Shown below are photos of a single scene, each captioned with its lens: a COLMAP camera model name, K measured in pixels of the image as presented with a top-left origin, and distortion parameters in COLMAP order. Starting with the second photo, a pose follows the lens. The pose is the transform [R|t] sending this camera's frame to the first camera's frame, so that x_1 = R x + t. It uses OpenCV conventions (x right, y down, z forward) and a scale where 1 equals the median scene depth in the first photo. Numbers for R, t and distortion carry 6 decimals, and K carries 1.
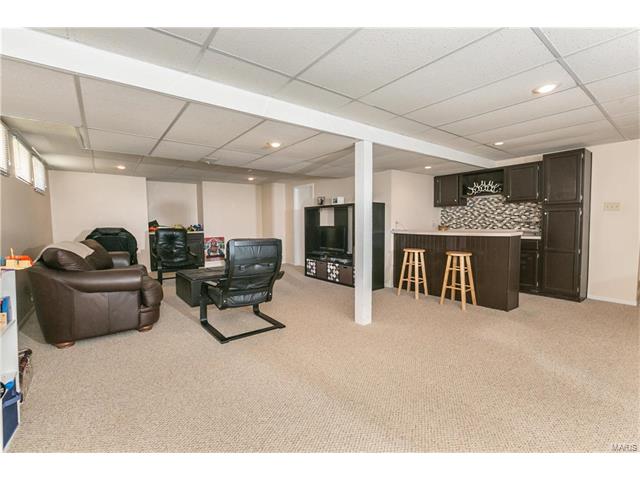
lens RADIAL K [[281.9, 0, 324.6], [0, 281.9, 237.2], [0, 0, 1]] dist [-0.000824, -0.000514]
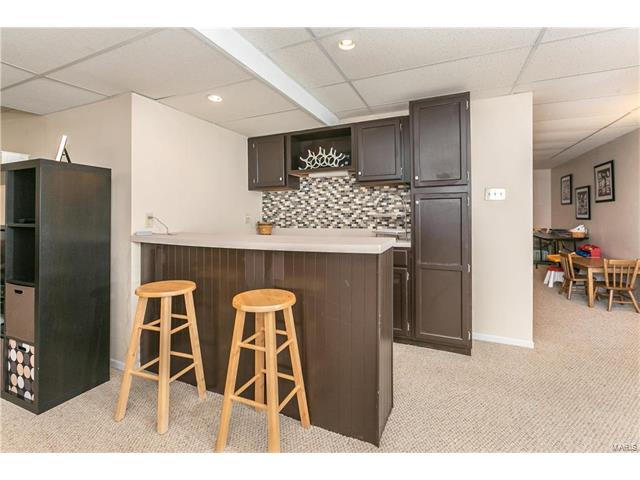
lens RADIAL K [[281.9, 0, 324.6], [0, 281.9, 237.2], [0, 0, 1]] dist [-0.000824, -0.000514]
pose [[0.875881, -0.031916, 0.481470, 0.280653], [0.021619, 0.999404, 0.026920, -0.026922], [-0.482043, -0.013170, 0.876049, 0.483038]]
